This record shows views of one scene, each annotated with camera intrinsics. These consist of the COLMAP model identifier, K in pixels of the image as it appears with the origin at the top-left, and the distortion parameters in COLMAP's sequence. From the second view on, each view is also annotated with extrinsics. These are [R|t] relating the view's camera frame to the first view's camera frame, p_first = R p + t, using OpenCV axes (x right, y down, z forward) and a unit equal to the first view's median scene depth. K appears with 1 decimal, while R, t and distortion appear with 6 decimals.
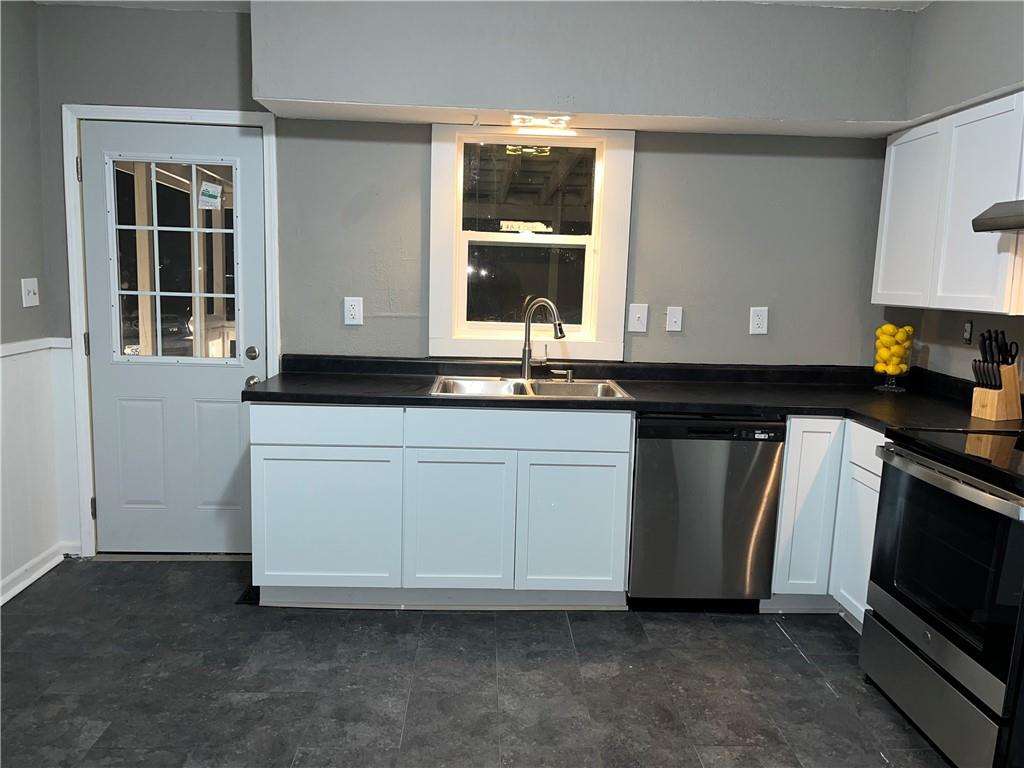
lens RADIAL K [[773.0, 0, 506.2], [0, 773.0, 387.4], [0, 0, 1]] dist [0.042445, -0.045930]
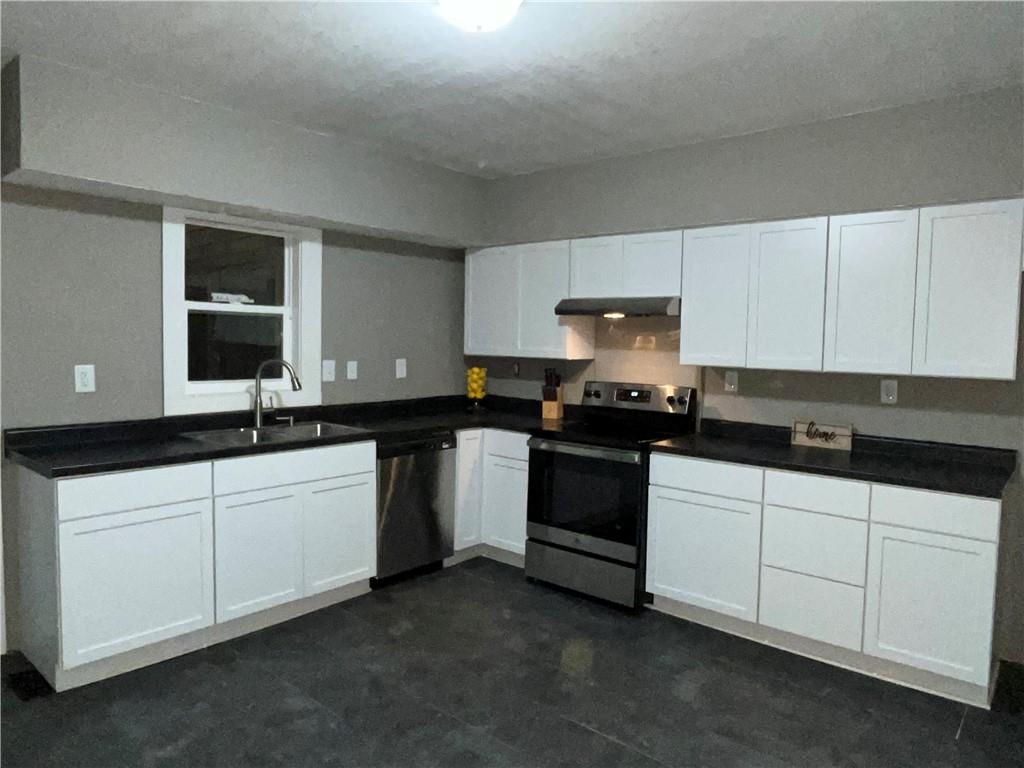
lens RADIAL K [[697.6, 0, 504.1], [0, 697.6, 384.0], [0, 0, 1]] dist [0.004571, -0.012419]
pose [[0.684102, -0.064285, 0.726548, -0.523620], [0.105318, 0.994376, -0.011183, -0.026694], [-0.721742, 0.084169, 0.687025, -0.008502]]
